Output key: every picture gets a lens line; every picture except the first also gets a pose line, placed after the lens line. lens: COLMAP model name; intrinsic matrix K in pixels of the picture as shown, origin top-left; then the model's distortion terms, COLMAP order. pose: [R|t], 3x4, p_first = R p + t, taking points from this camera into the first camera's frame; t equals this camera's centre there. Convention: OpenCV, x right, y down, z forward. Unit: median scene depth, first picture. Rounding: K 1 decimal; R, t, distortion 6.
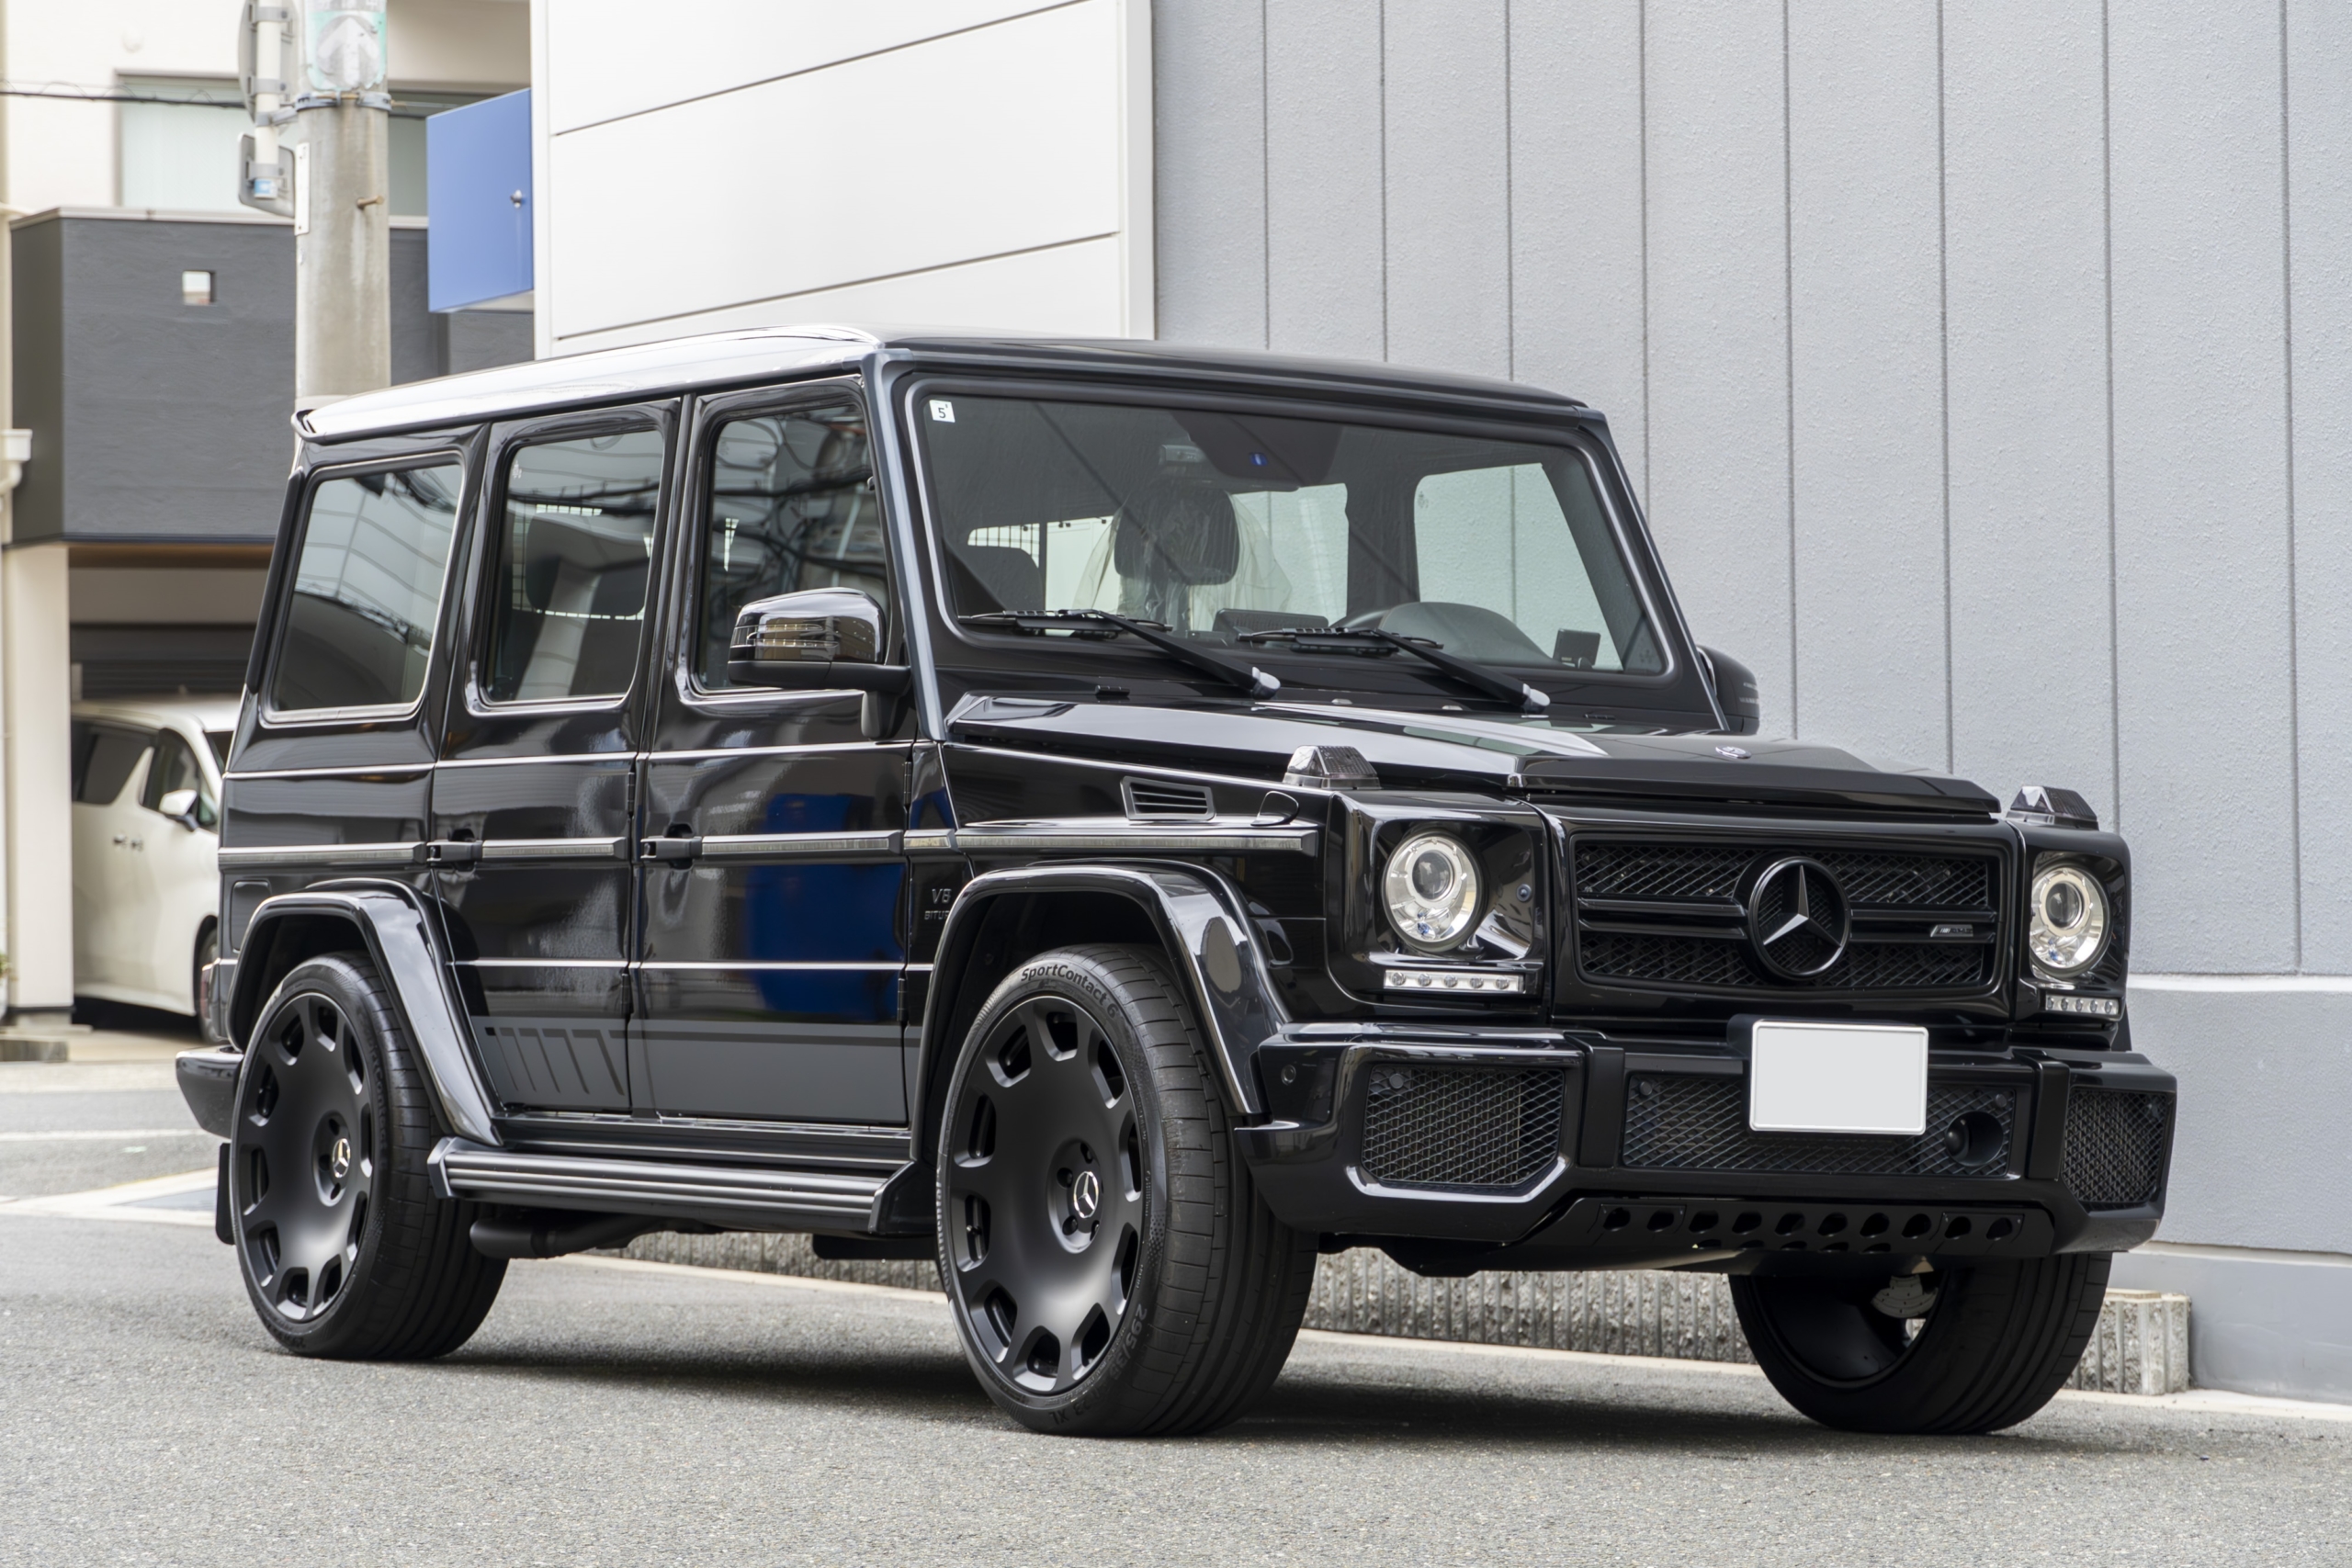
lens RADIAL K [[6852.4, 0, 1197.5], [0, 6852.4, 774.8], [0, 0, 1]] dist [0.098284, 0.000000]
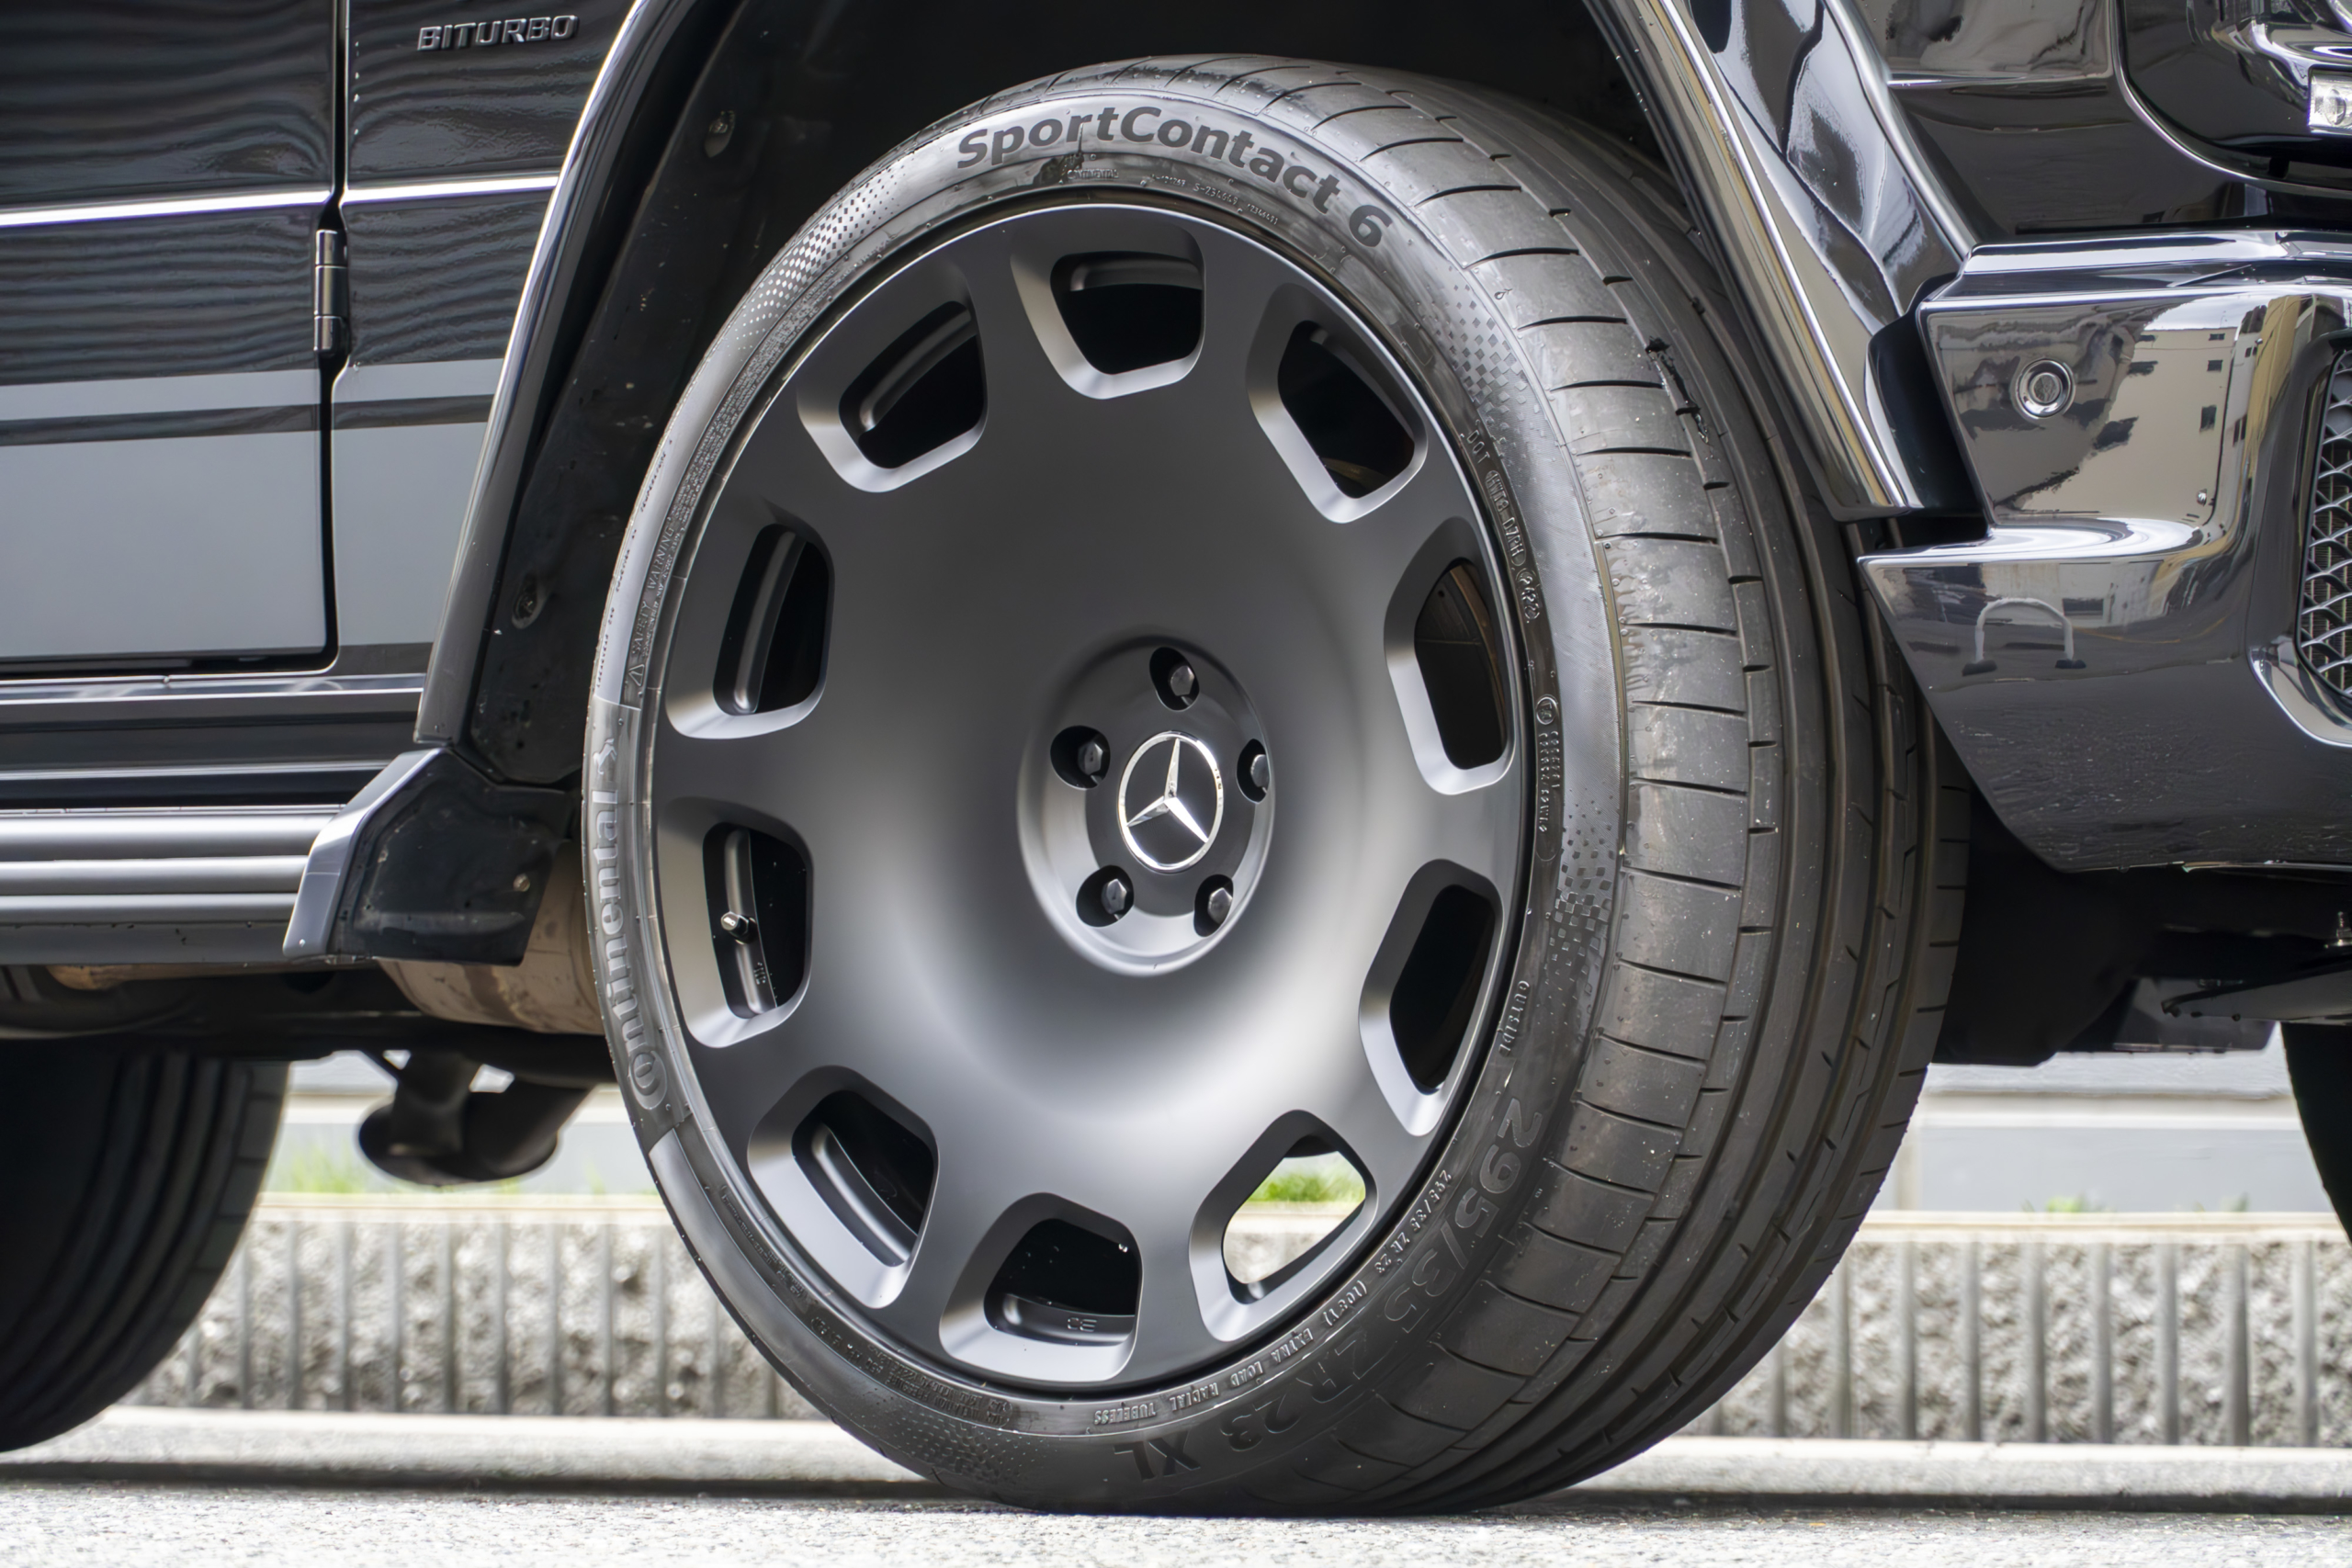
lens RADIAL K [[11546.4, 0, 1174.1], [0, 11546.4, 785.3], [0, 0, 1]] dist [-0.235609, 0.000000]
pose [[0.952062, 0.000310, 0.305905, -0.179281], [-0.001573, 0.999991, 0.003885, 0.055334], [-0.305901, -0.004180, 0.952054, 0.439220]]
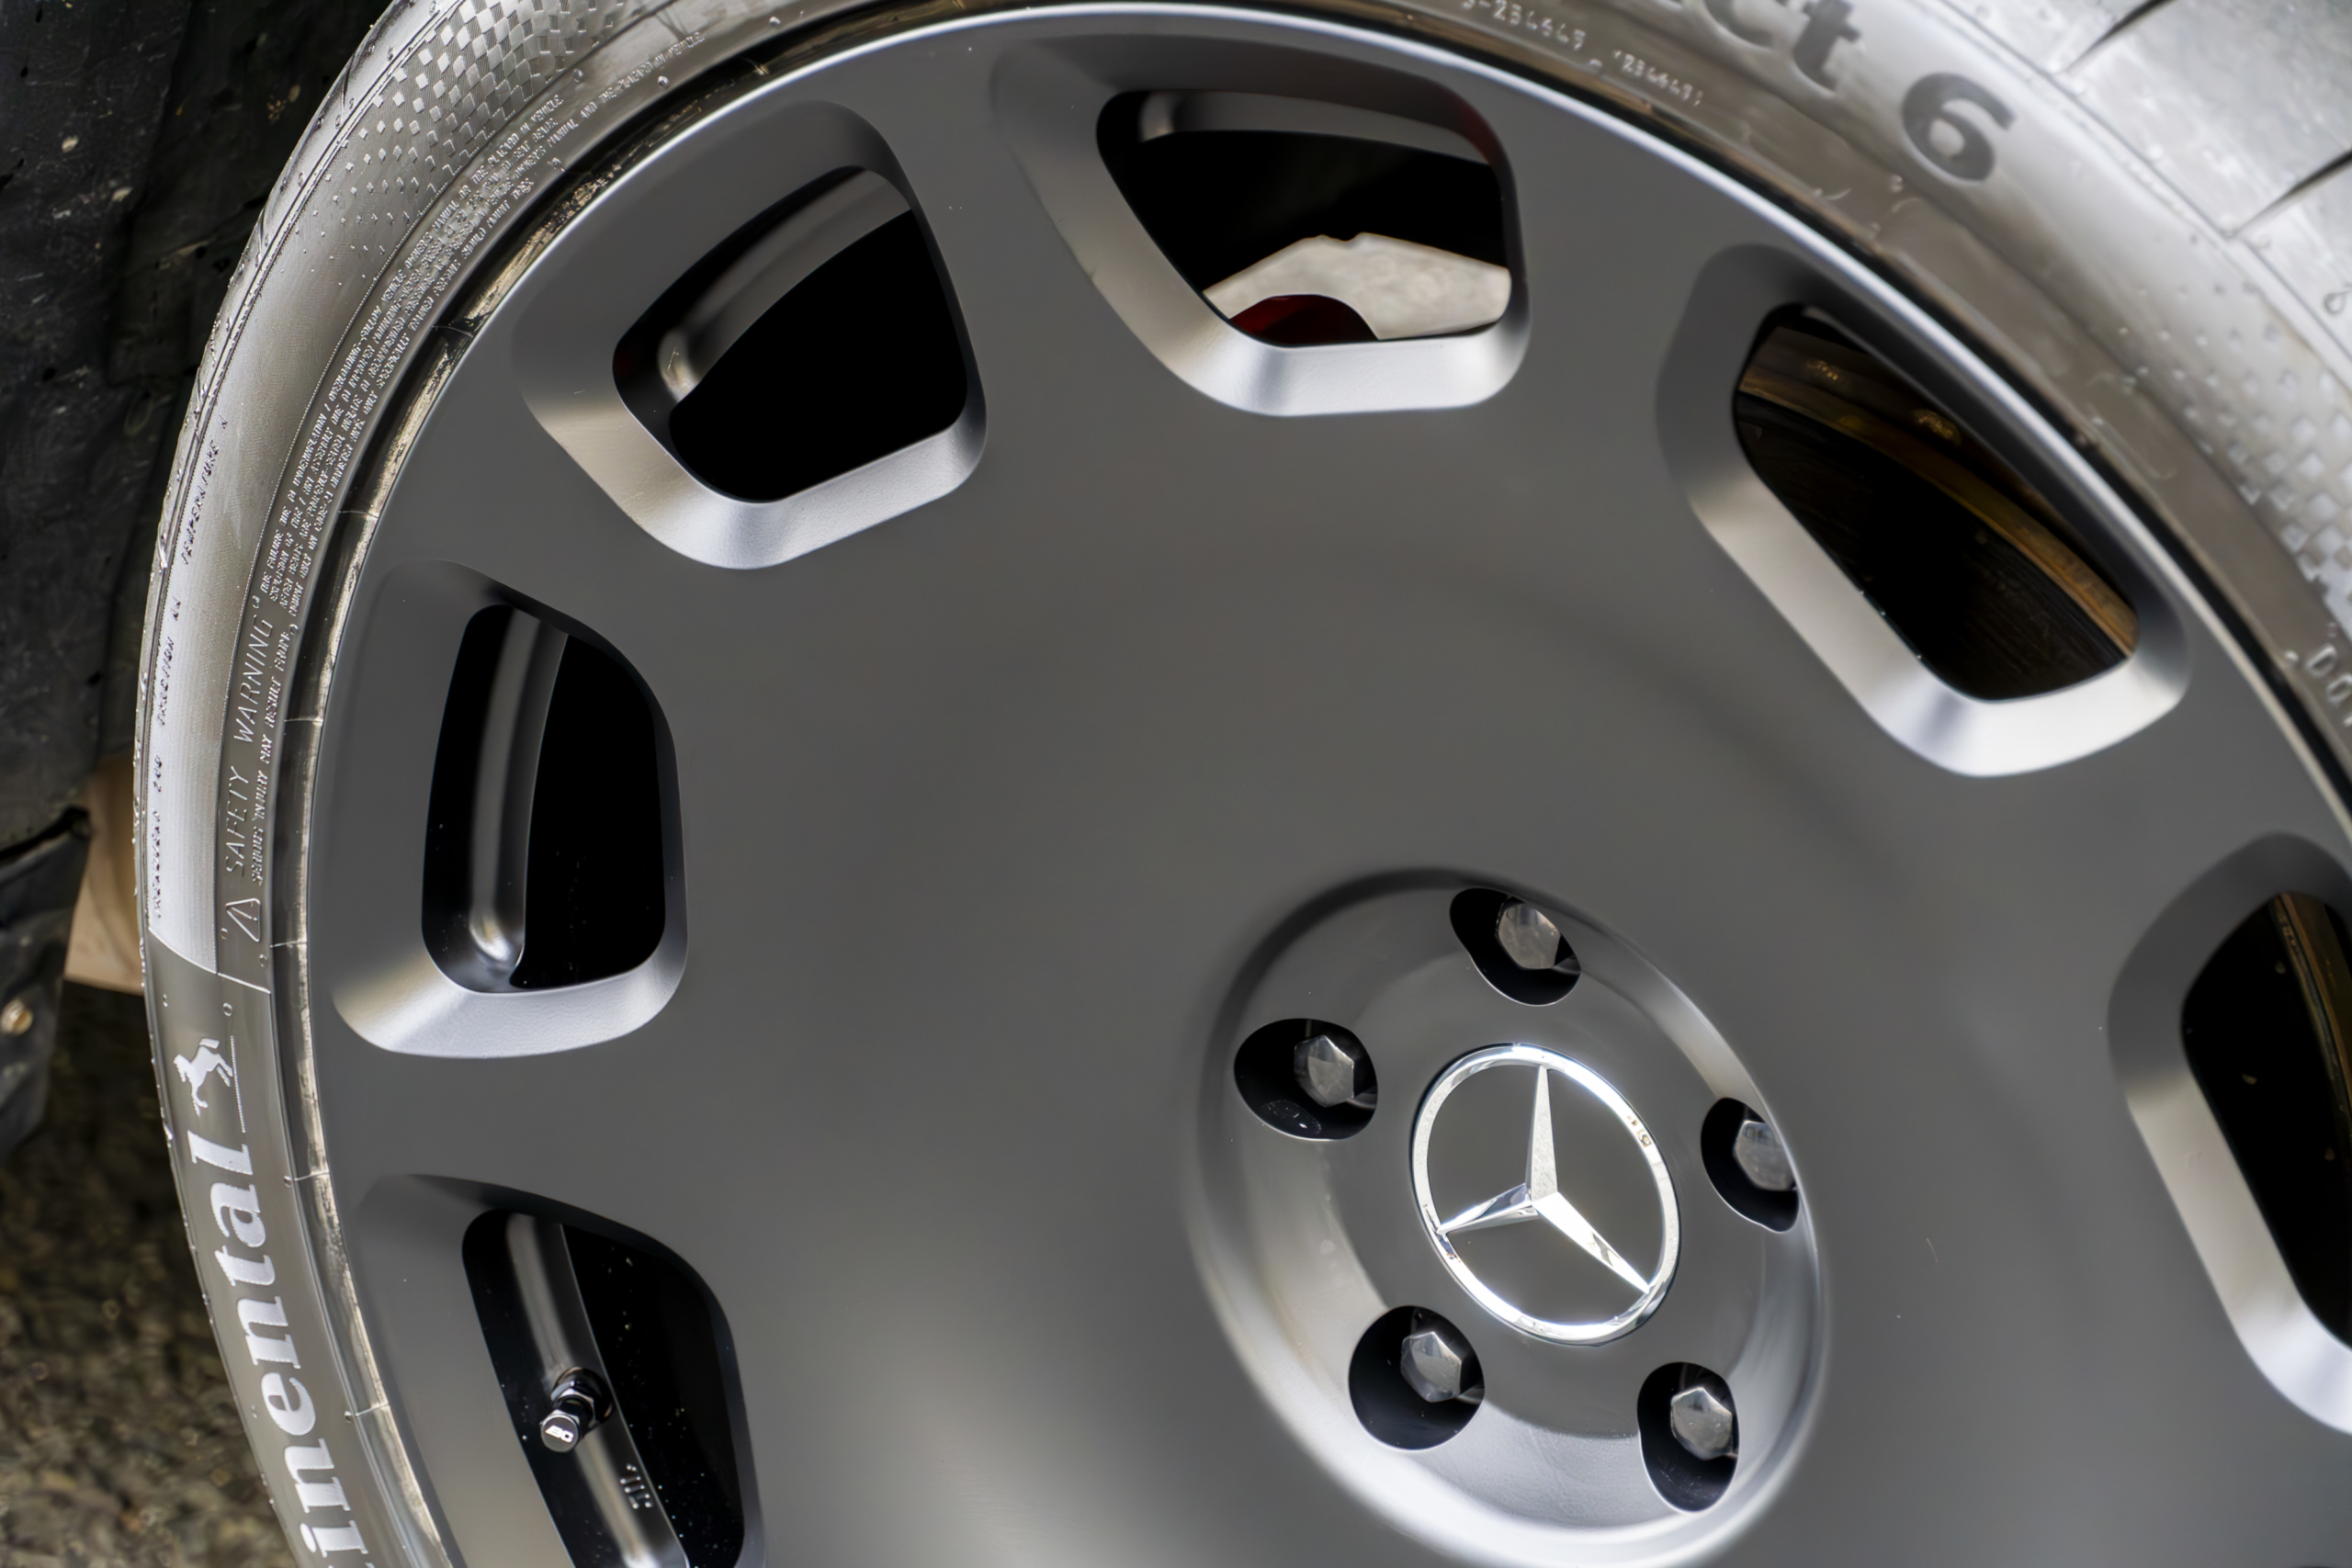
lens RADIAL K [[9624.1, 0, 1174.7], [0, 9624.1, 781.3], [0, 0, 1]] dist [0.141556, 0.000000]
pose [[0.896871, -0.283478, 0.339502, -0.086991], [0.147371, 0.915269, 0.374920, -0.024946], [-0.417018, -0.286223, 0.862655, 0.784569]]
